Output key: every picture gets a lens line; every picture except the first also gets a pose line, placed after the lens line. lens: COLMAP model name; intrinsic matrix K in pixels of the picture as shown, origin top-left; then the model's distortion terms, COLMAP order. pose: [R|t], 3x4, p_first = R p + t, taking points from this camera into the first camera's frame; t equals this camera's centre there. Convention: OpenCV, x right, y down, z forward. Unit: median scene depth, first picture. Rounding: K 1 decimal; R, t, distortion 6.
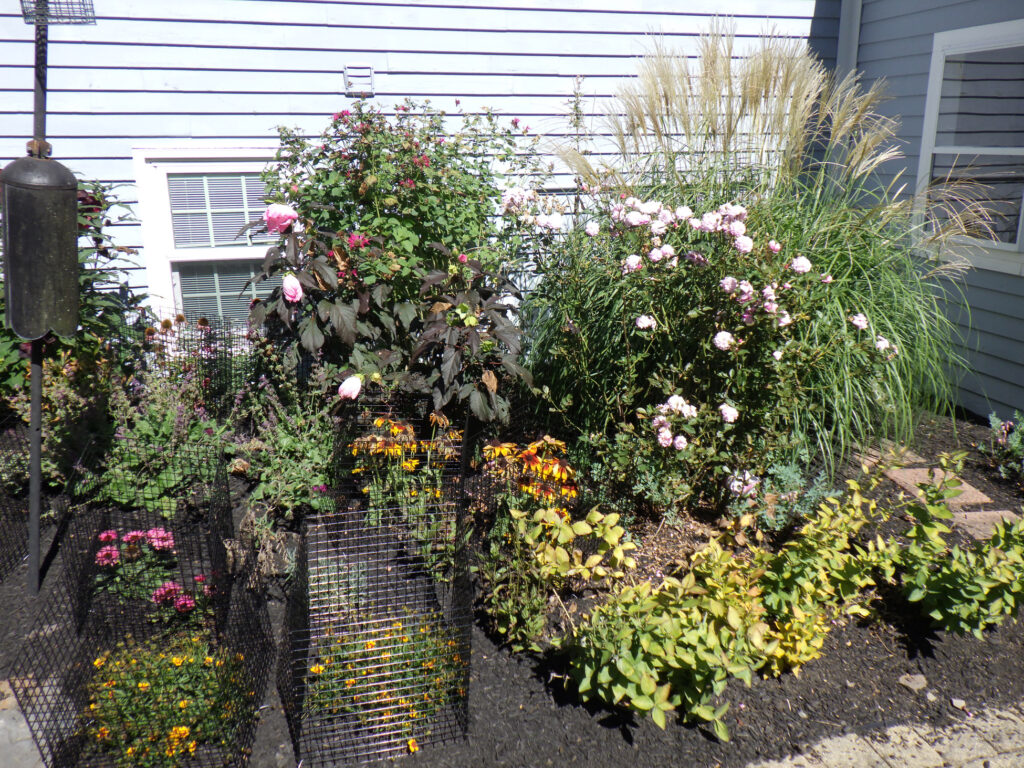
lens RADIAL K [[867.2, 0, 520.2], [0, 867.2, 386.9], [0, 0, 1]] dist [0.010750, -0.011282]
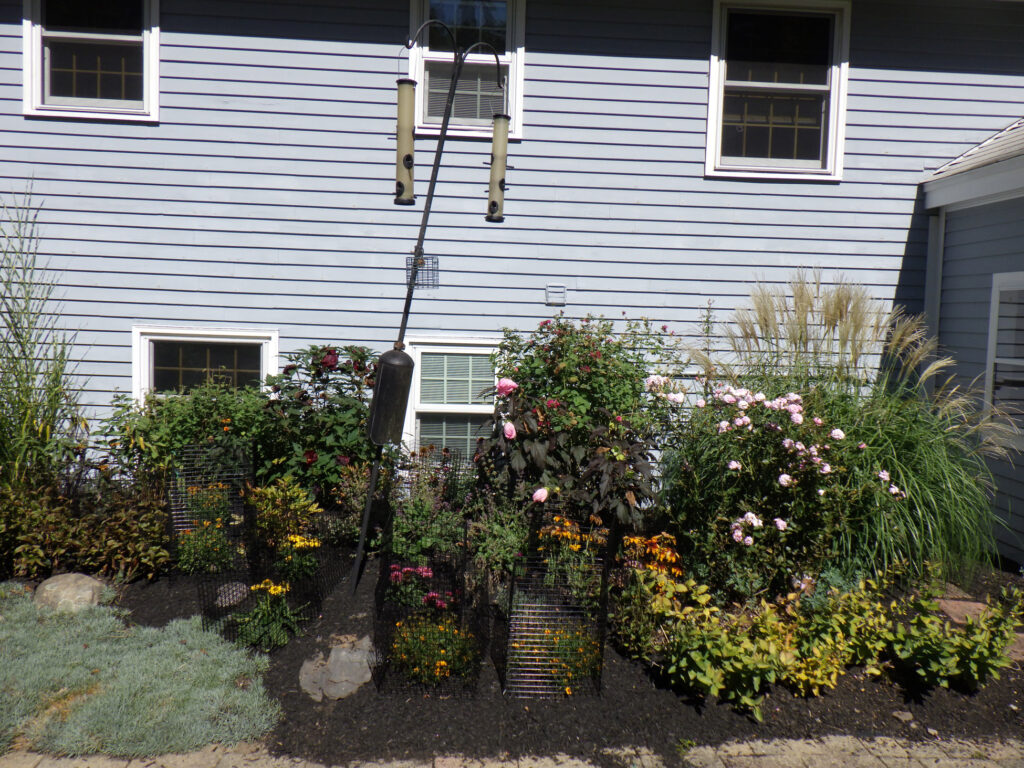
lens RADIAL K [[893.9, 0, 518.4], [0, 893.9, 379.1], [0, 0, 1]] dist [0.003998, 0.002723]
pose [[0.980668, 0.049750, -0.189247, 0.060637], [-0.087276, 0.976819, -0.195469, 0.117242], [0.175135, 0.208207, 0.962277, -0.614075]]
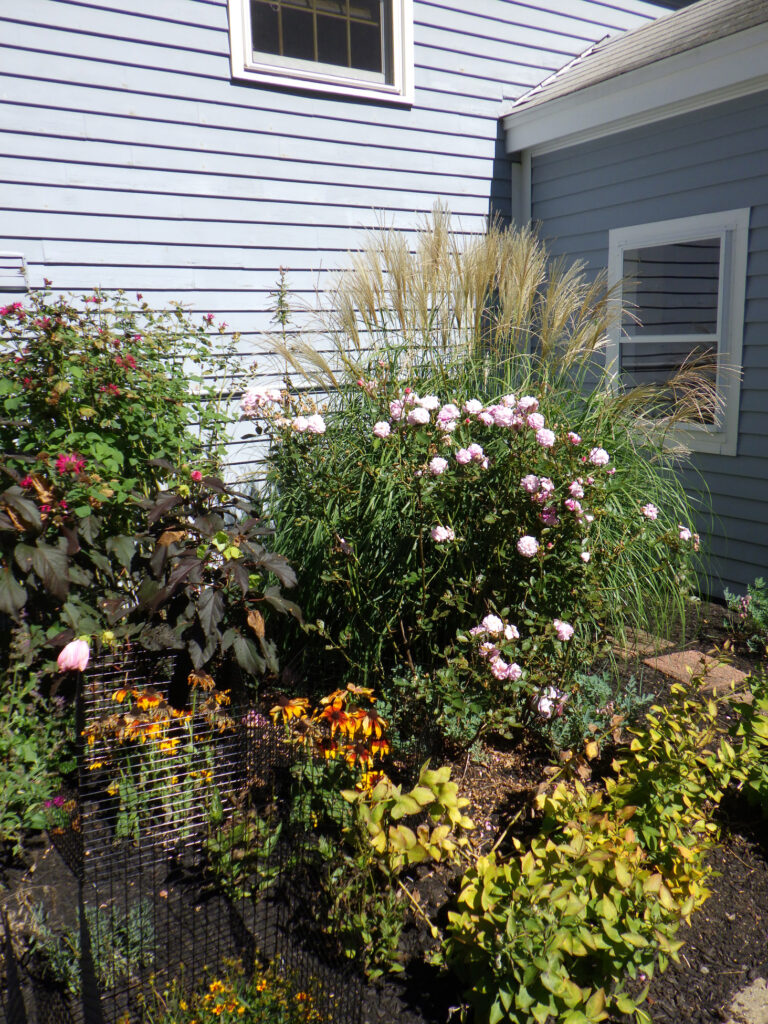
lens RADIAL K [[867.2, 0, 425.7], [0, 867.2, 514.6], [0, 0, 1]] dist [0.010750, -0.011282]
pose [[0.945780, -0.085746, 0.313286, -0.135750], [0.112181, 0.991405, -0.067318, -0.036218], [-0.304821, 0.098813, 0.947270, 0.179574]]
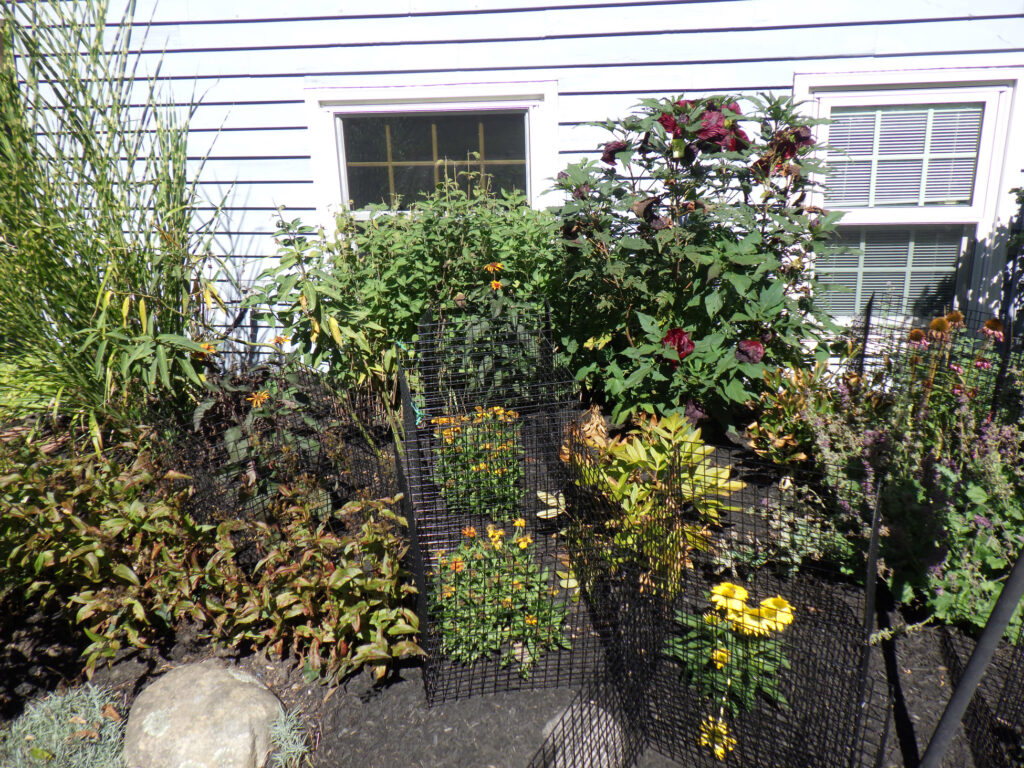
lens RADIAL K [[867.2, 0, 510.1], [0, 867.2, 380.9], [0, 0, 1]] dist [0.010750, -0.011282]
pose [[0.920895, 0.097120, -0.377520, -0.539822], [-0.079468, 0.994901, 0.062098, -0.054365], [0.381626, -0.027185, 0.923917, 0.300622]]
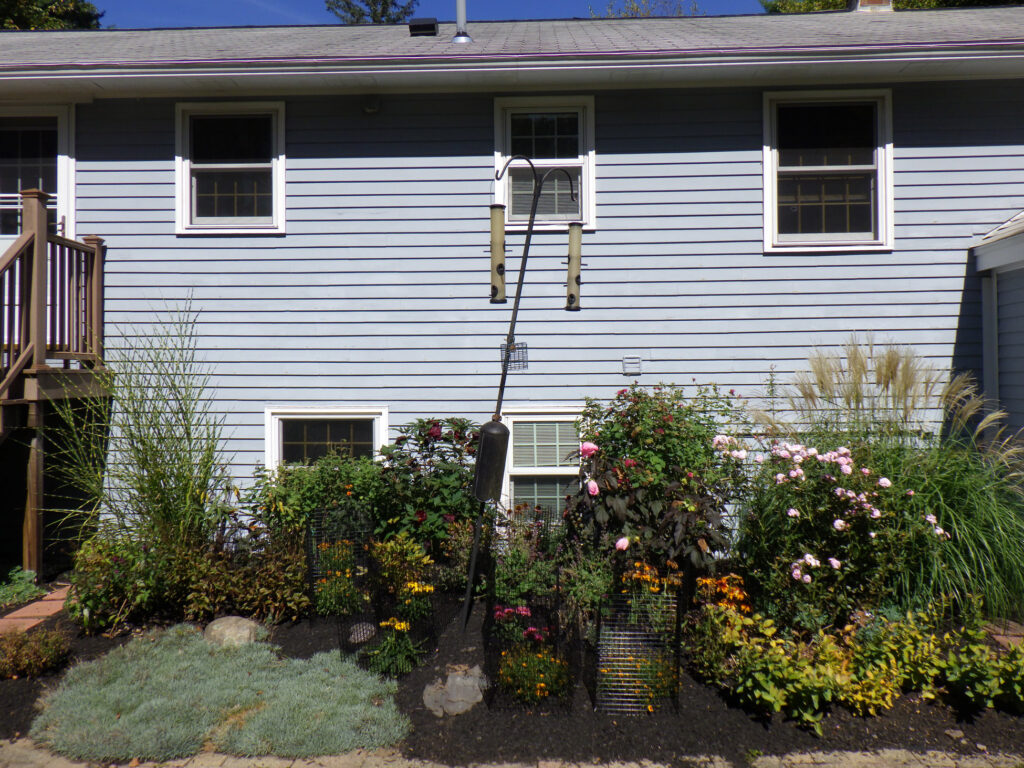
lens RADIAL K [[893.9, 0, 512.4], [0, 893.9, 382.4], [0, 0, 1]] dist [0.003998, 0.002723]
pose [[0.956421, -0.001122, -0.291989, 0.127259], [-0.076339, 0.964251, -0.253756, 0.167681], [0.281836, 0.264988, 0.922144, -0.863979]]
